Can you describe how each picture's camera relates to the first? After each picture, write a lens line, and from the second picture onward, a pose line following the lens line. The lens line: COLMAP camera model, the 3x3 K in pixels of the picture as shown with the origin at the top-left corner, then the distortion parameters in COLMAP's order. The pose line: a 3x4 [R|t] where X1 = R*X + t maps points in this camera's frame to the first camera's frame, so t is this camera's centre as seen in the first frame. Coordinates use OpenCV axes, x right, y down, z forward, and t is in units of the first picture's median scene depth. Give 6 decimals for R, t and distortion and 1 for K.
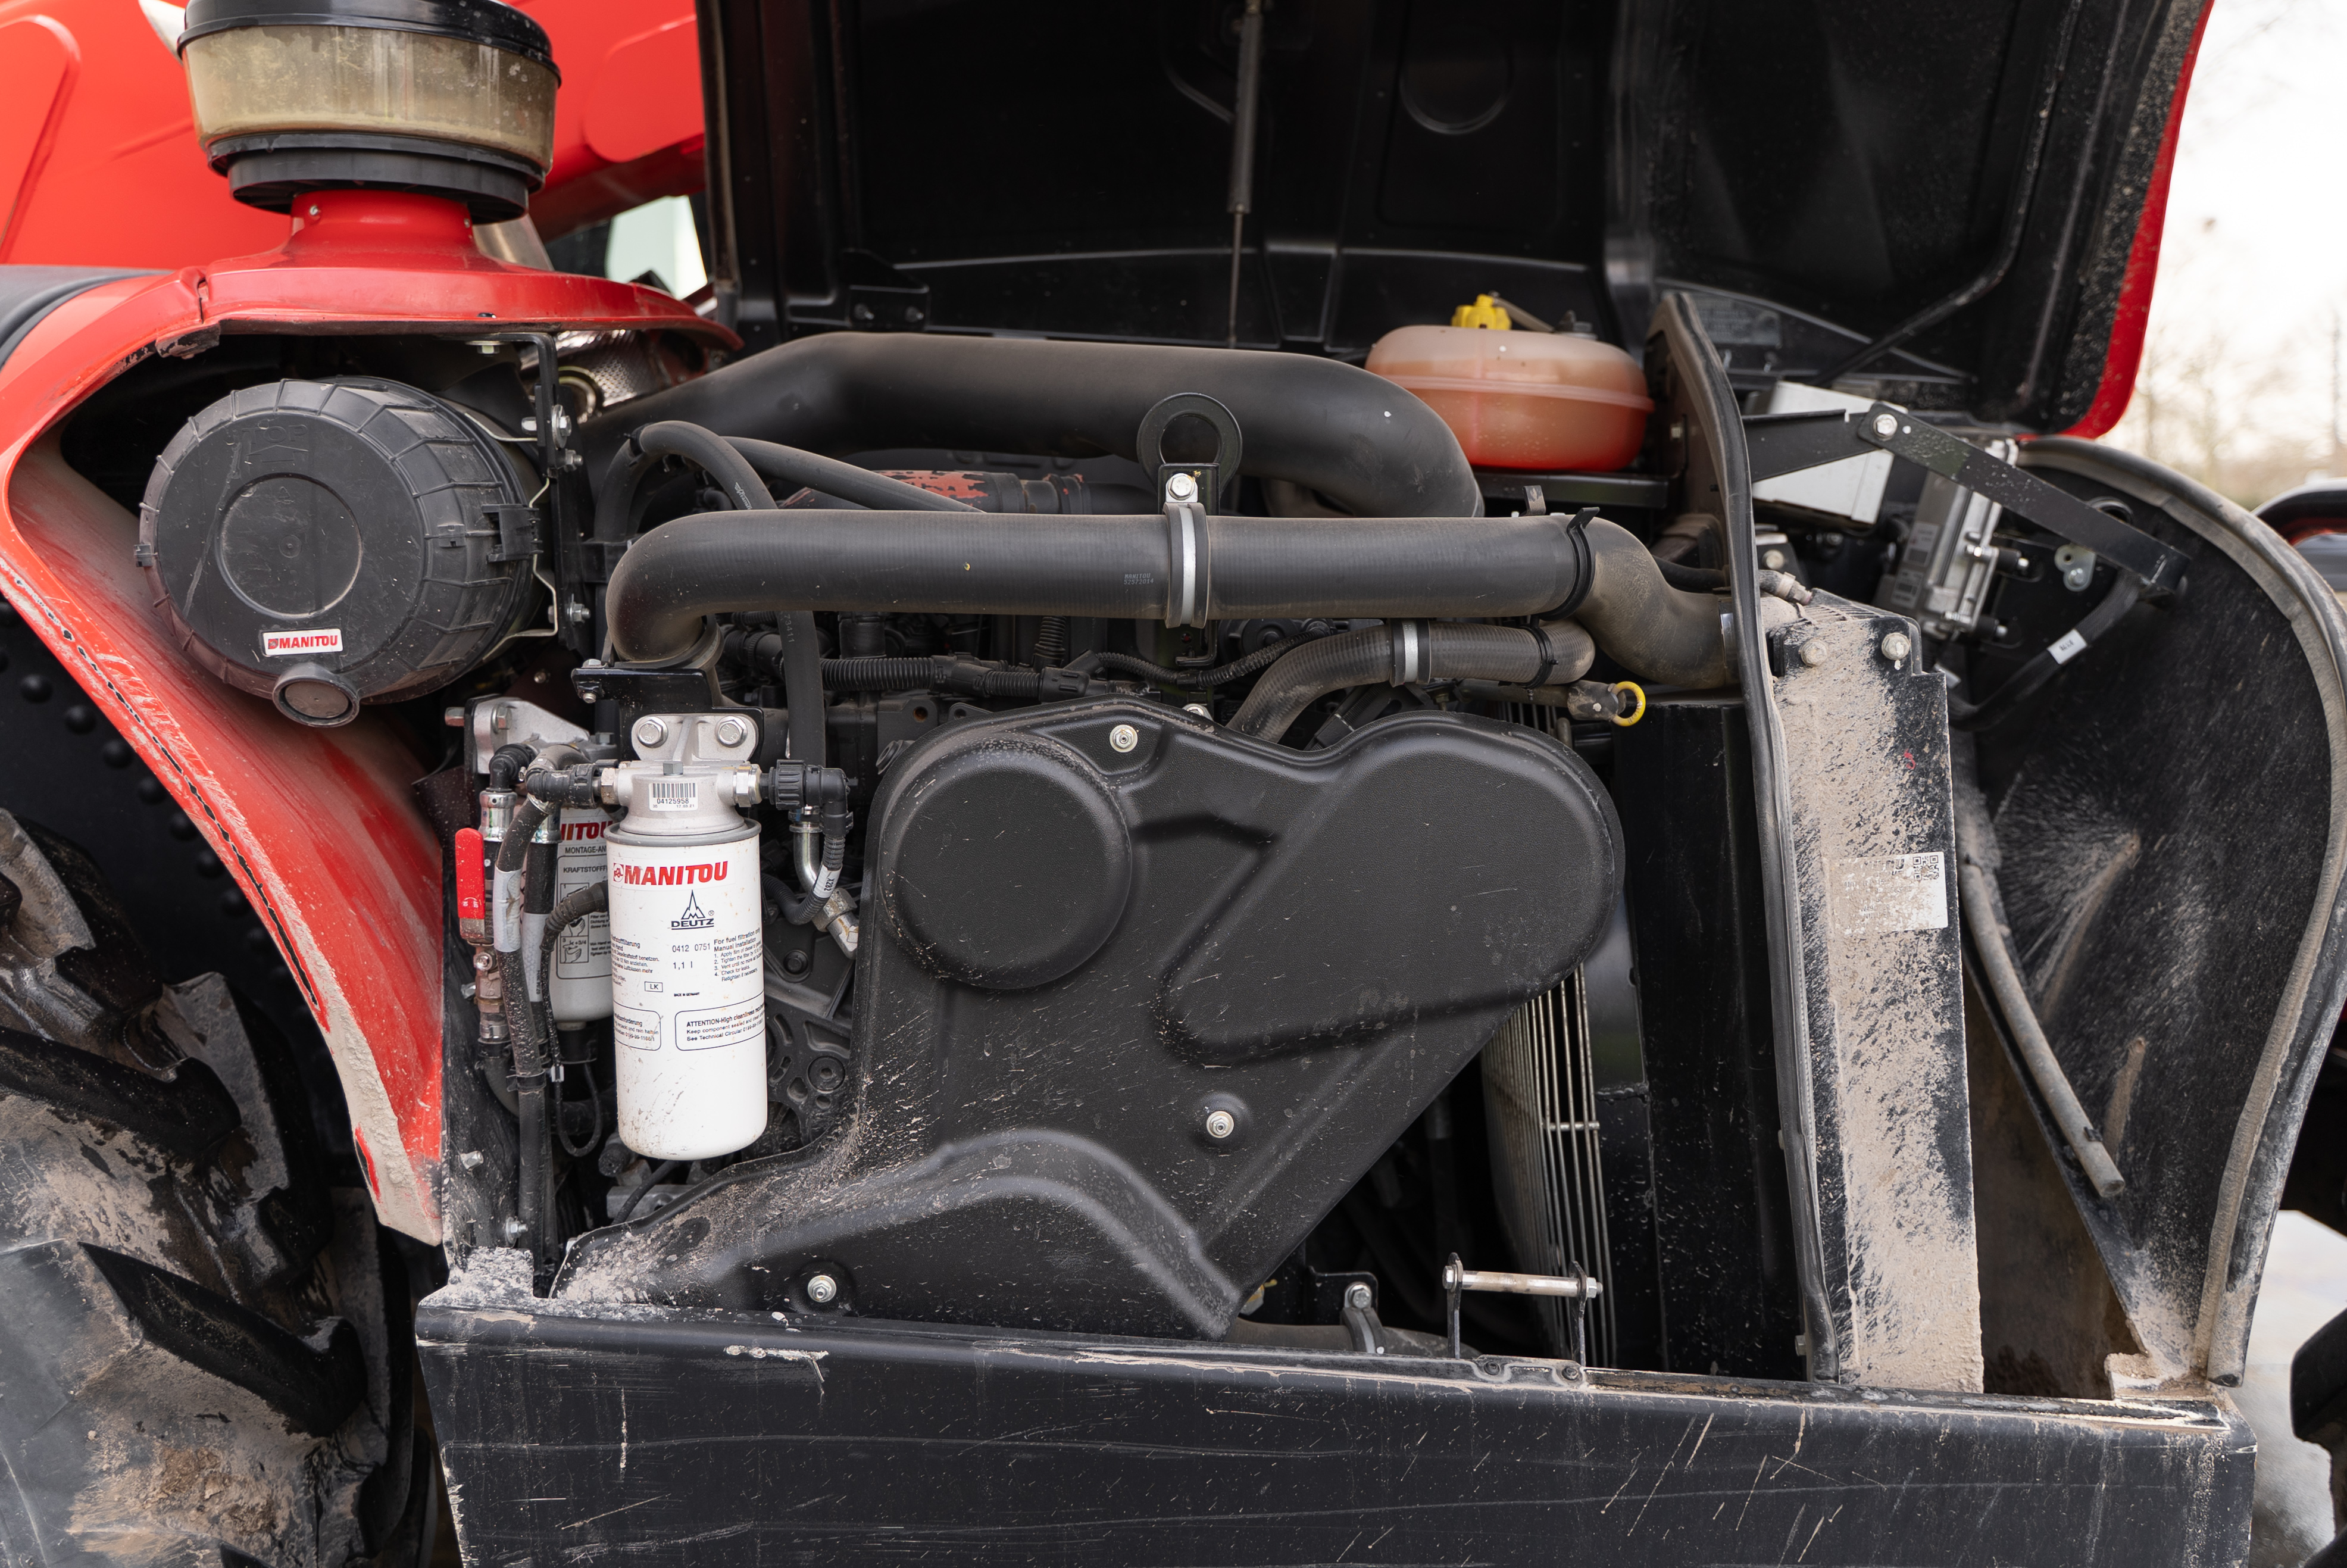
lens RADIAL K [[1953.1, 0, 1171.6], [0, 1953.1, 796.3], [0, 0, 1]] dist [0.004460, -0.009663]
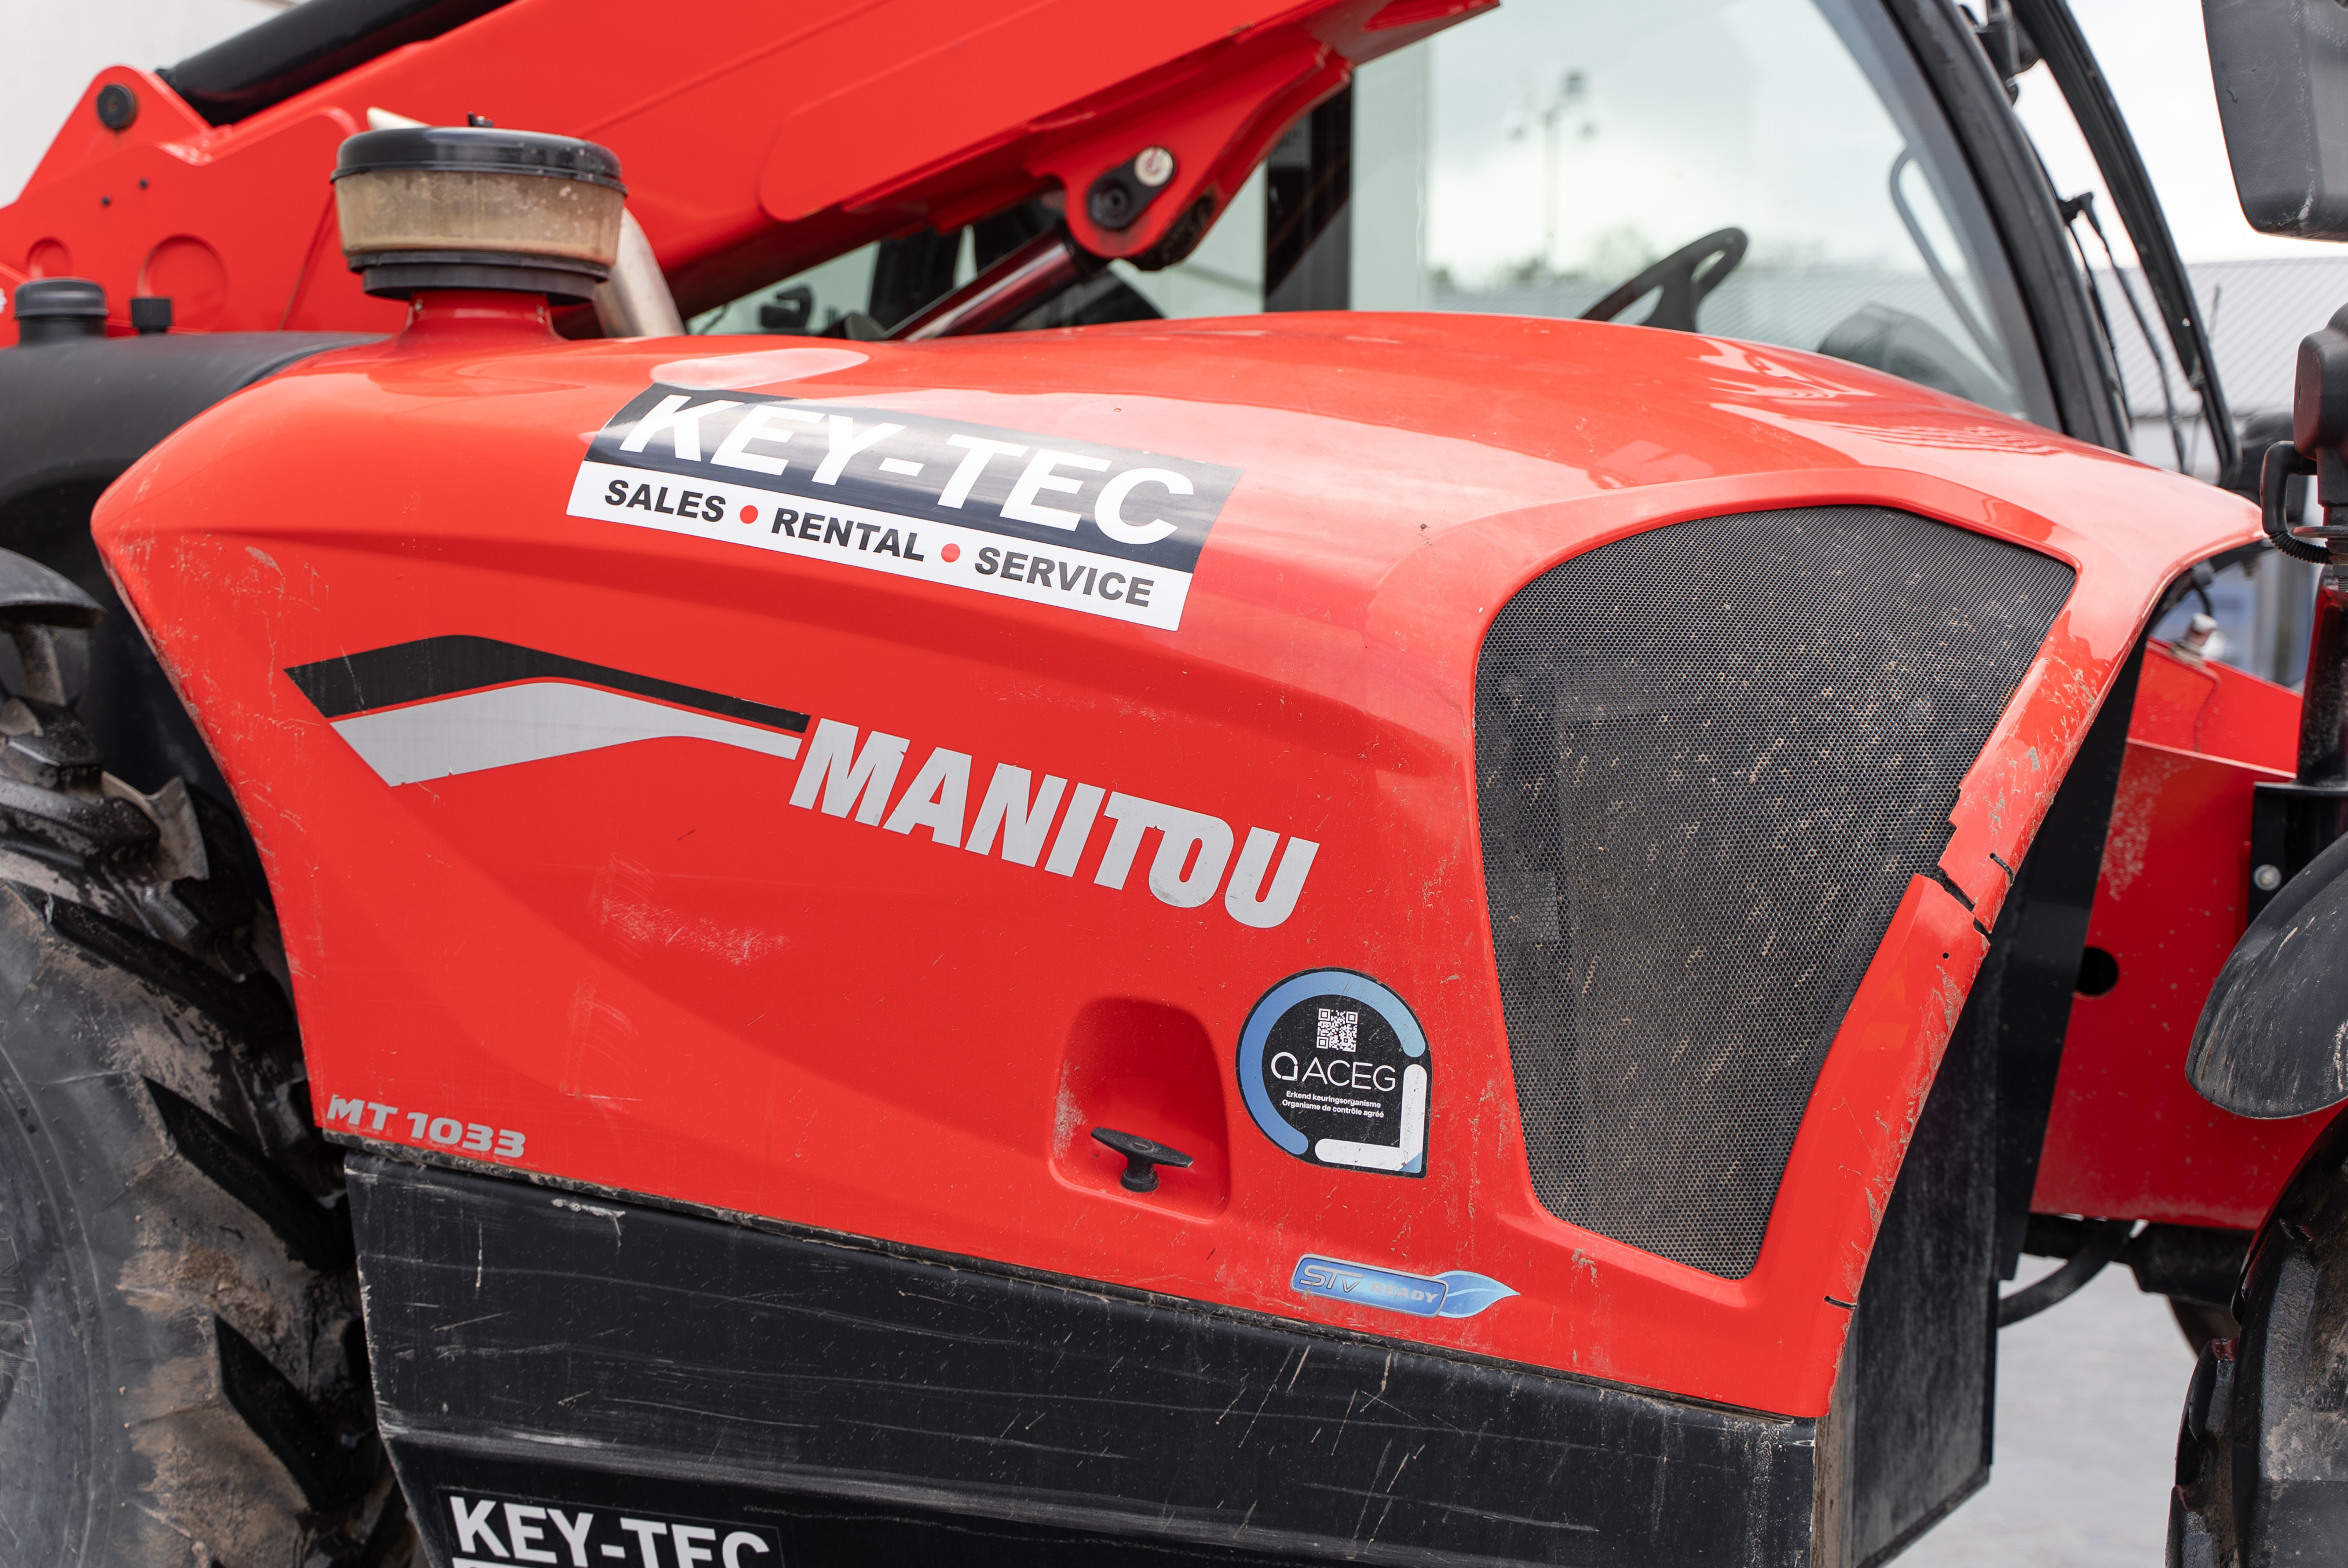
lens RADIAL K [[2993.5, 0, 1174.0], [0, 2993.5, 784.0], [0, 0, 1]] dist [-0.000217, 0.030002]
pose [[0.937650, 0.042607, -0.344959, 0.796456], [-0.064686, 0.996511, -0.052744, 0.084994], [0.341508, 0.071770, 0.937135, -0.700983]]
